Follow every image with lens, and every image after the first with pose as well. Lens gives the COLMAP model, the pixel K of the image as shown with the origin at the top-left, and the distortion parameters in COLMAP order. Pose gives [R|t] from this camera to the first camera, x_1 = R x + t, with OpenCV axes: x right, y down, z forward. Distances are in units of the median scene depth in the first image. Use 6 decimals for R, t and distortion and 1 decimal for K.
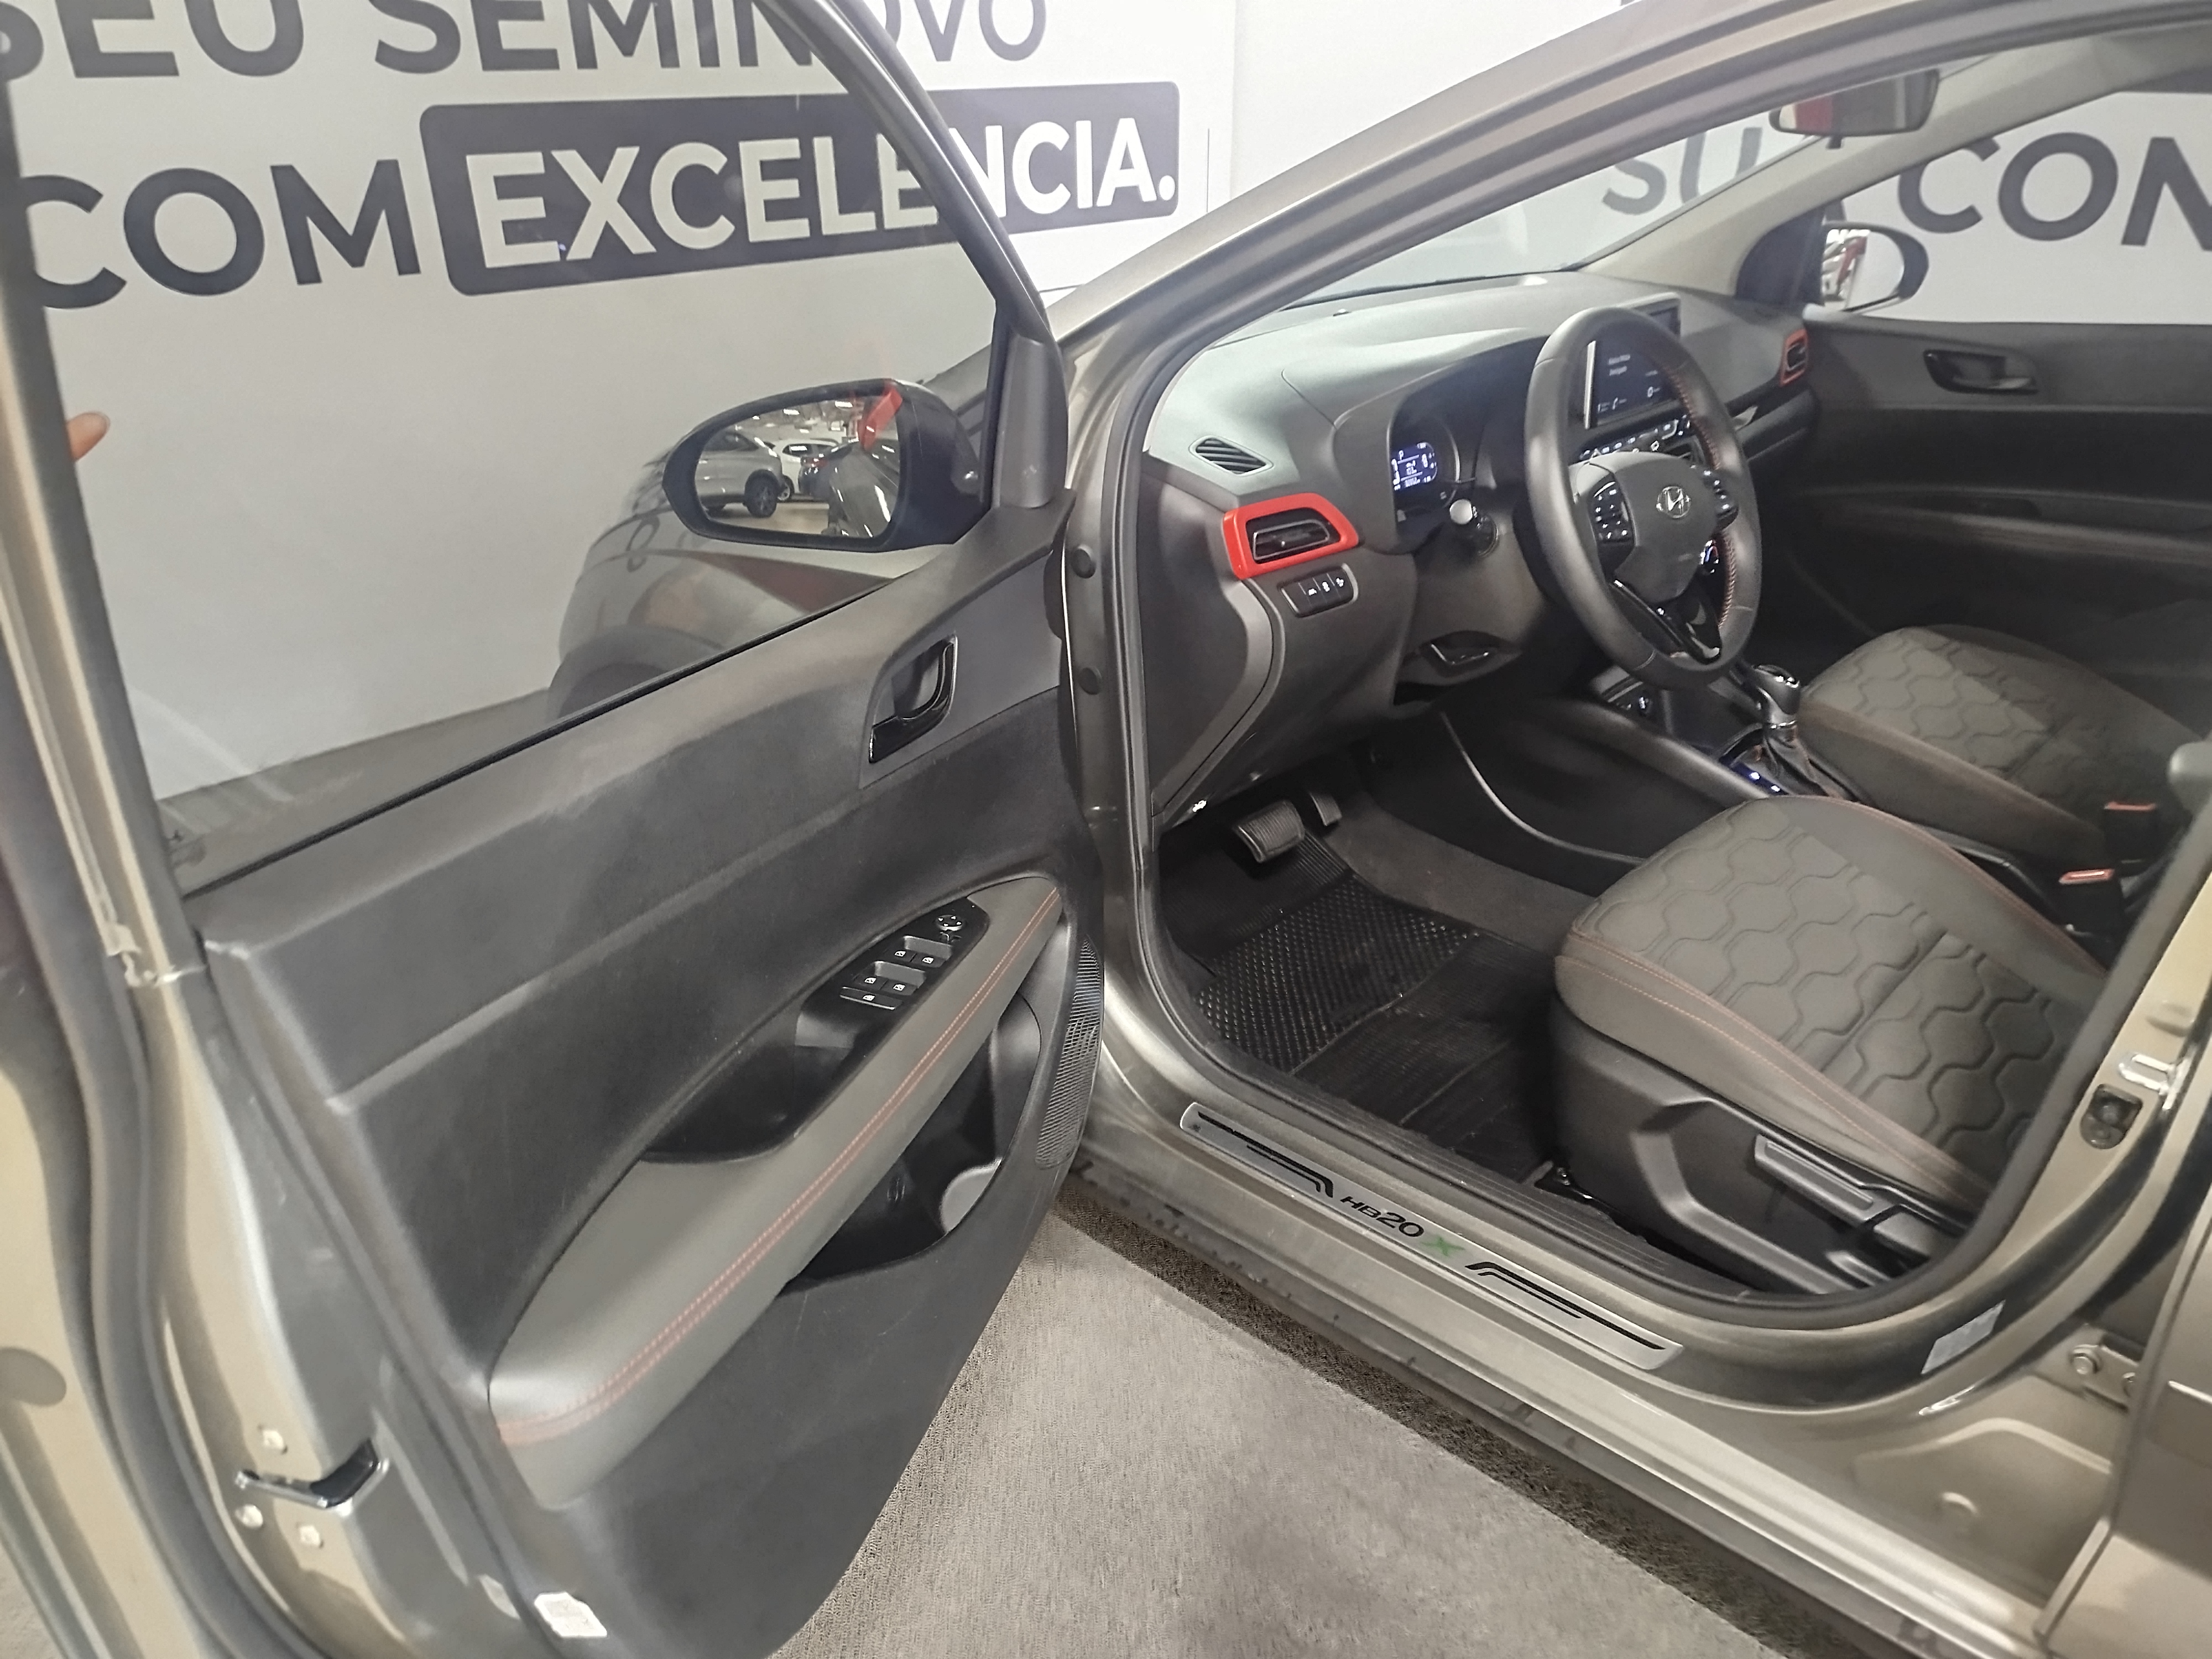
lens RADIAL K [[1530.5, 0, 1076.0], [0, 1530.5, 882.7], [0, 0, 1]] dist [0.008298, 0.001833]
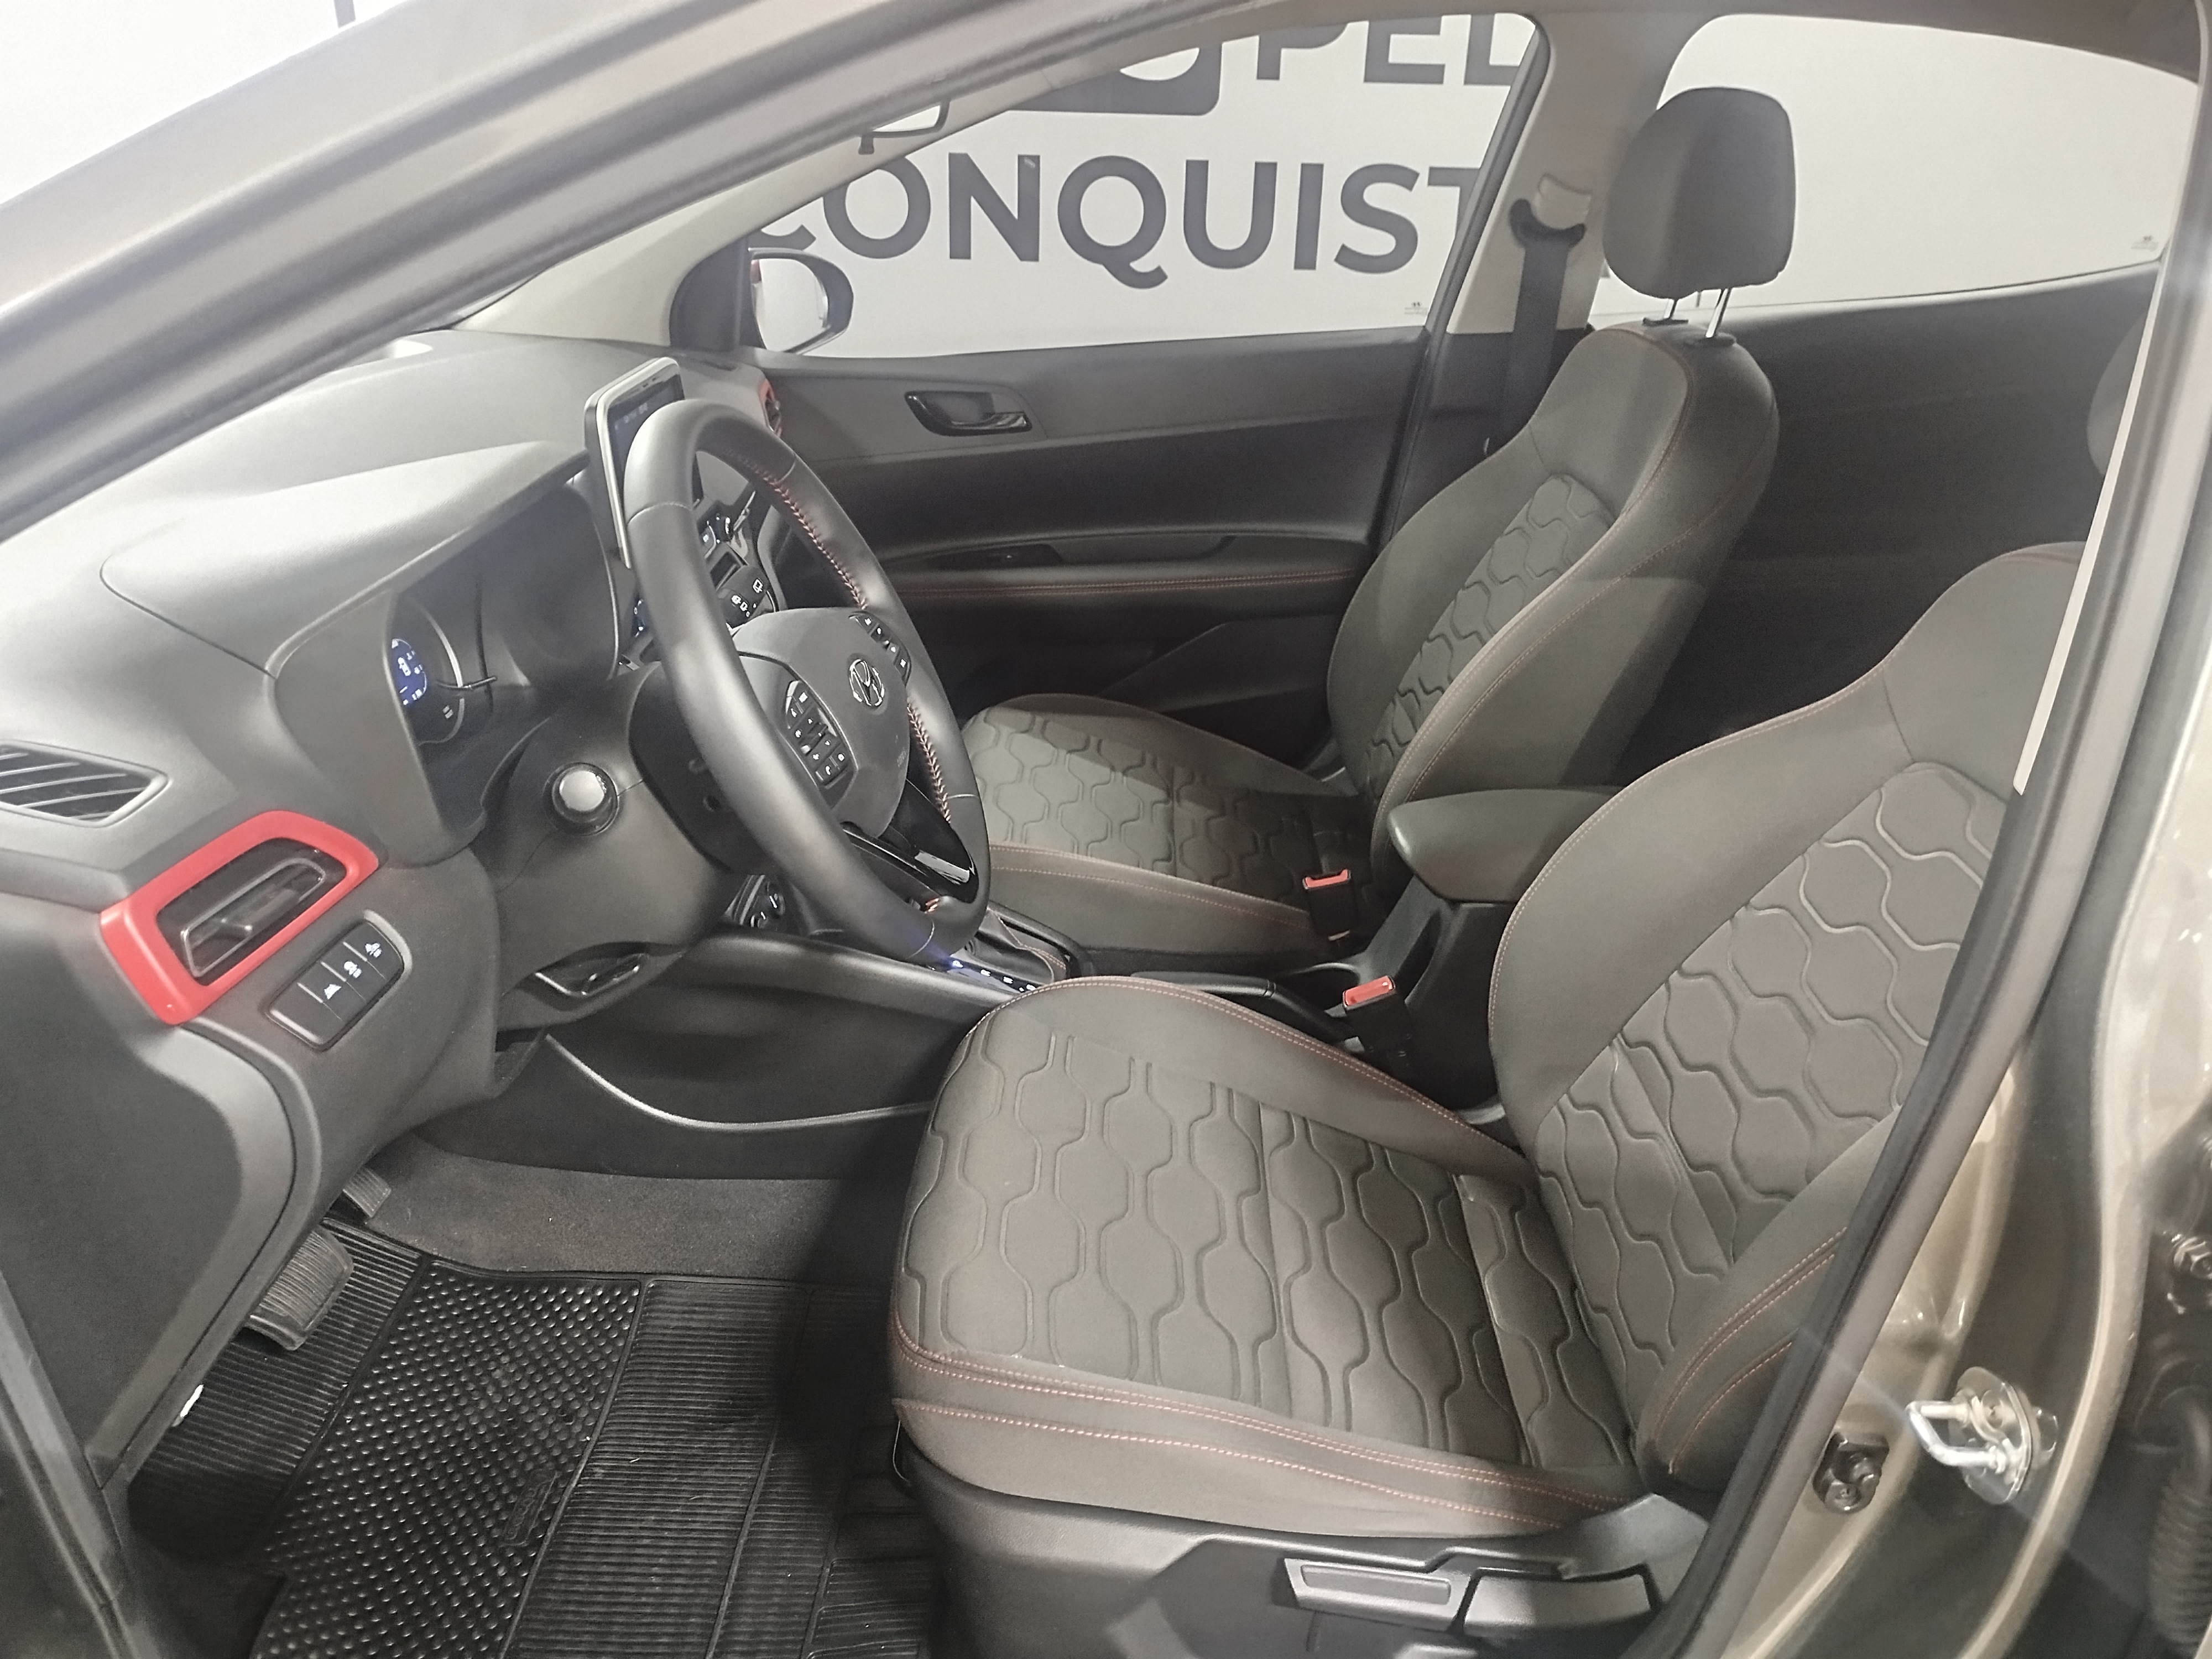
lens RADIAL K [[1565.2, 0, 1033.1], [0, 1565.2, 832.2], [0, 0, 1]] dist [0.026273, 0.000924]
pose [[0.746219, -0.272072, 0.607564, 0.021899], [0.303822, 0.951263, 0.052823, -0.188674], [-0.592325, 0.145174, 0.792512, 0.413590]]
